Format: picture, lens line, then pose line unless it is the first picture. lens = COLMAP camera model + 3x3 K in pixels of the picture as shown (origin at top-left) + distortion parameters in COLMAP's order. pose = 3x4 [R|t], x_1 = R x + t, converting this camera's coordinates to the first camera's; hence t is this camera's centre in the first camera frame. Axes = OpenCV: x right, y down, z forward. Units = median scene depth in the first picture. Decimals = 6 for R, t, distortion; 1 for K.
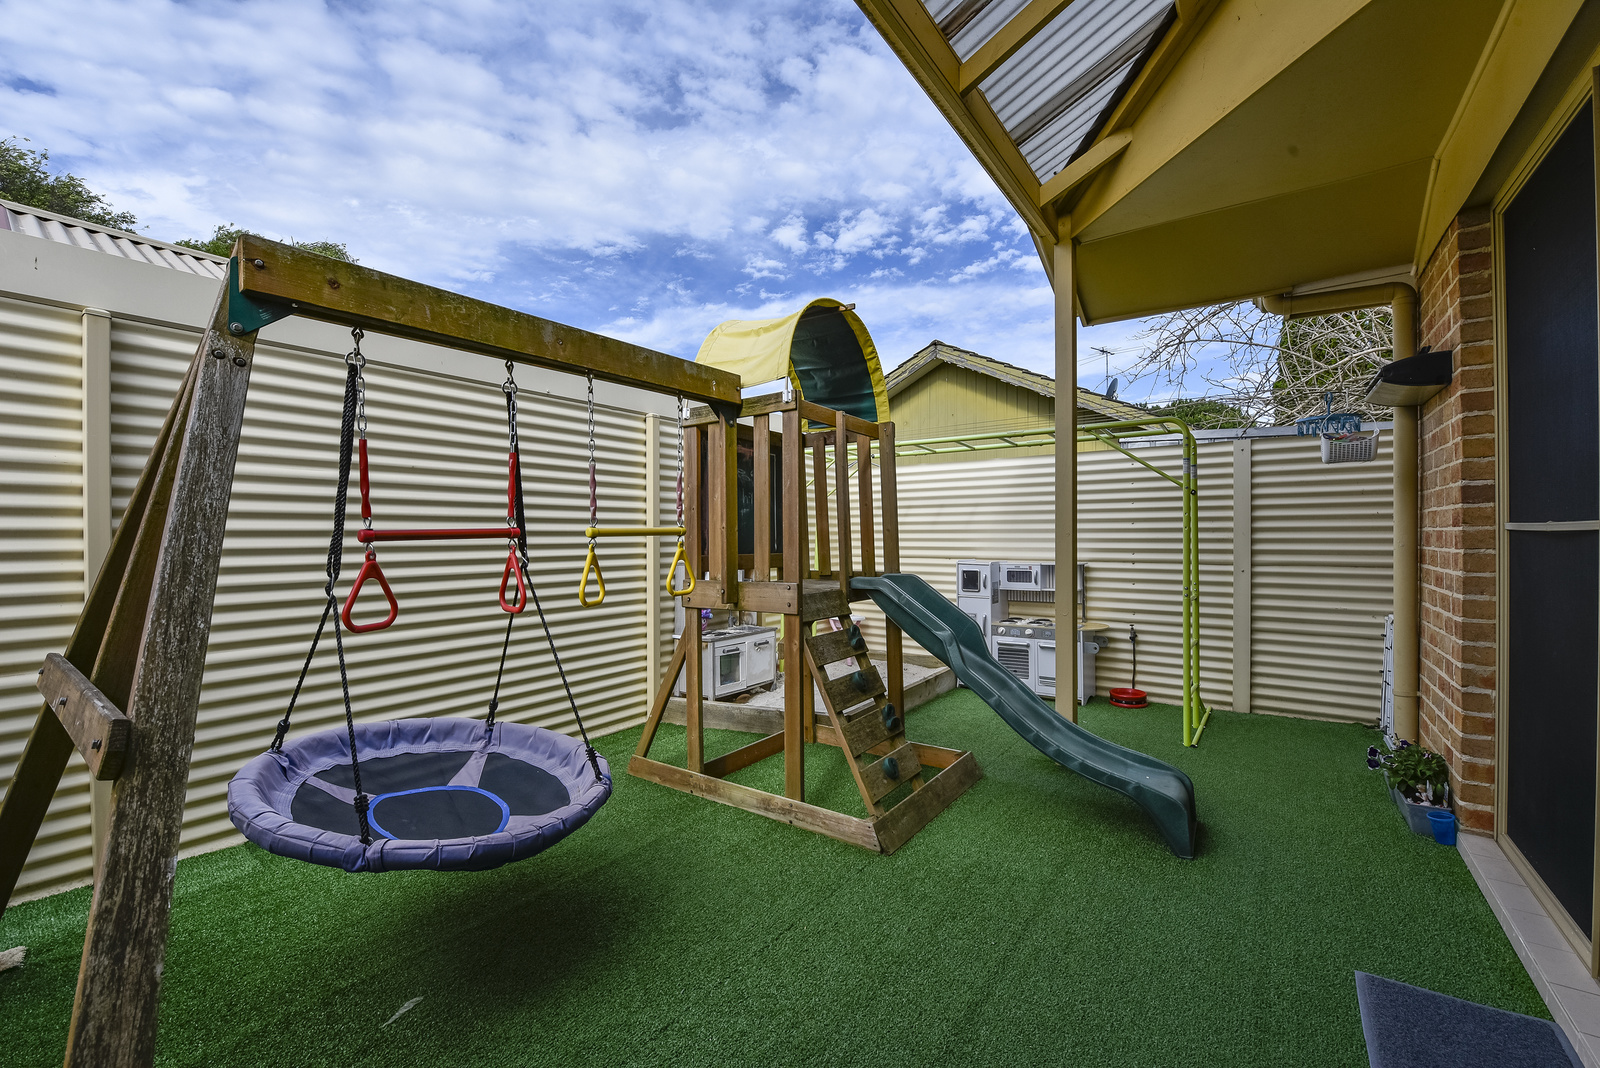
lens RADIAL K [[648.8, 0, 800.0], [0, 648.8, 534.0], [0, 0, 1]] dist [-0.000014, -0.000023]
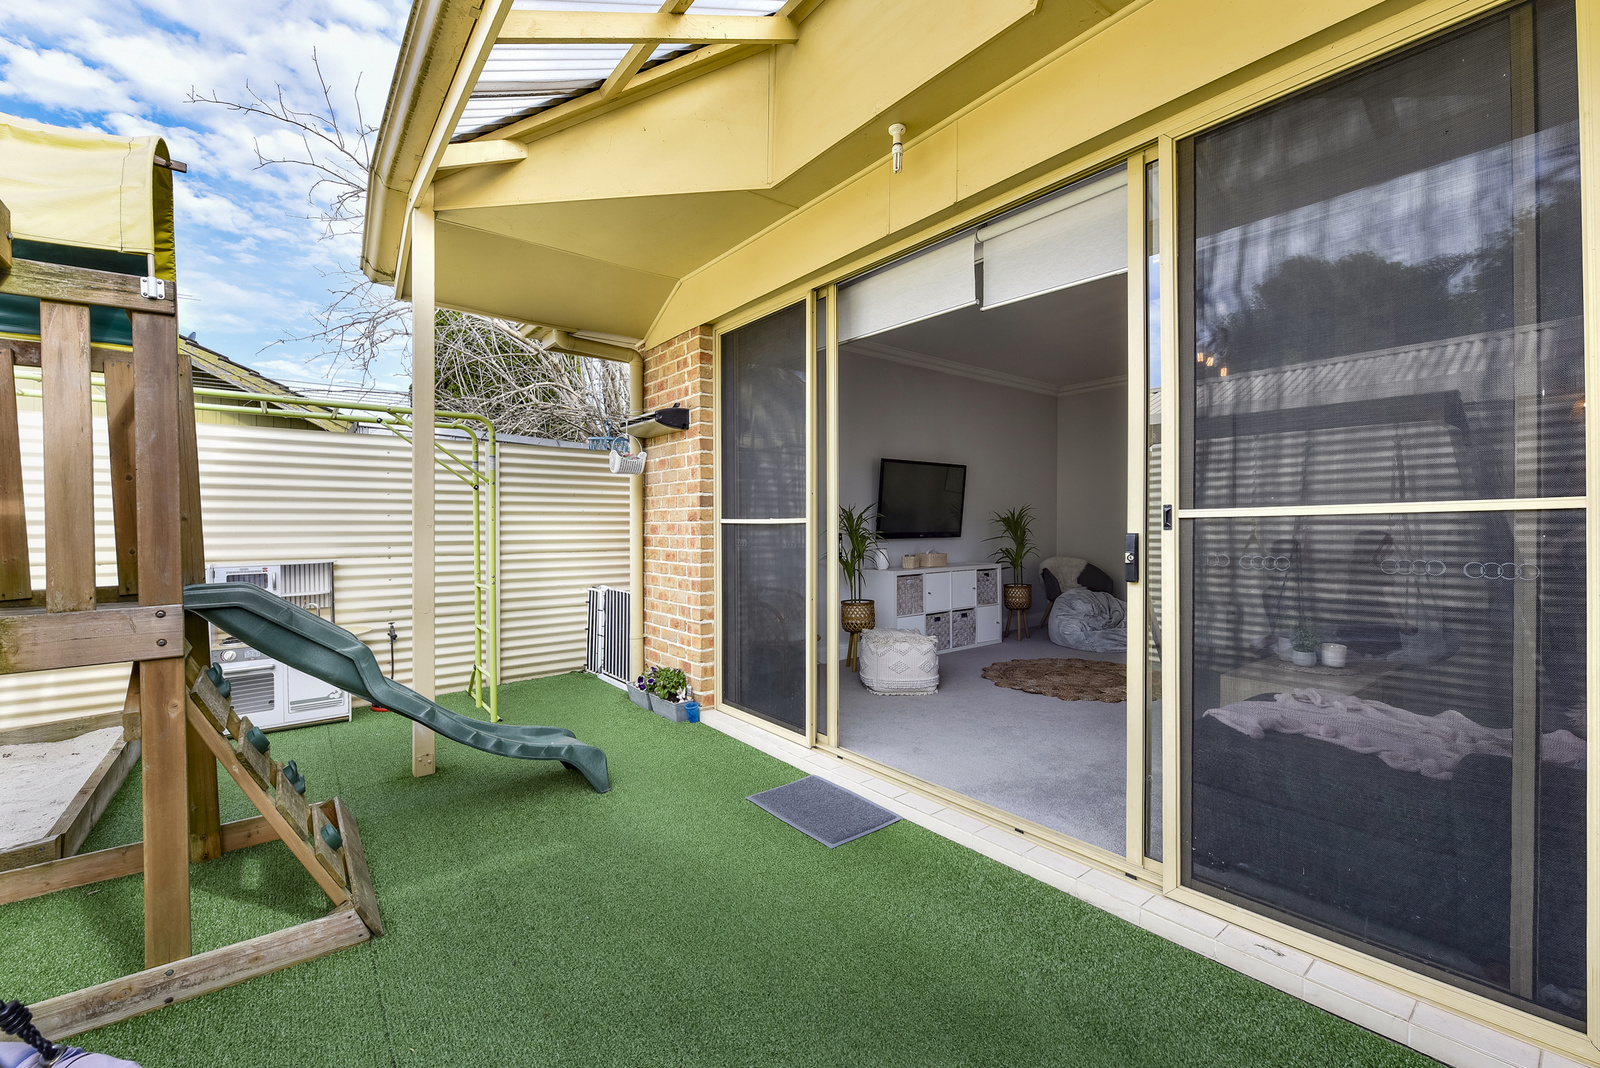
lens RADIAL K [[676.8, 0, 800.0], [0, 676.8, 534.0], [0, 0, 1]] dist [0.000290, 0.000108]
pose [[0.277722, -0.008385, 0.960625, -0.449629], [0.002048, 0.999965, 0.008136, 0.006159], [-0.960659, -0.000292, 0.277729, 0.258411]]
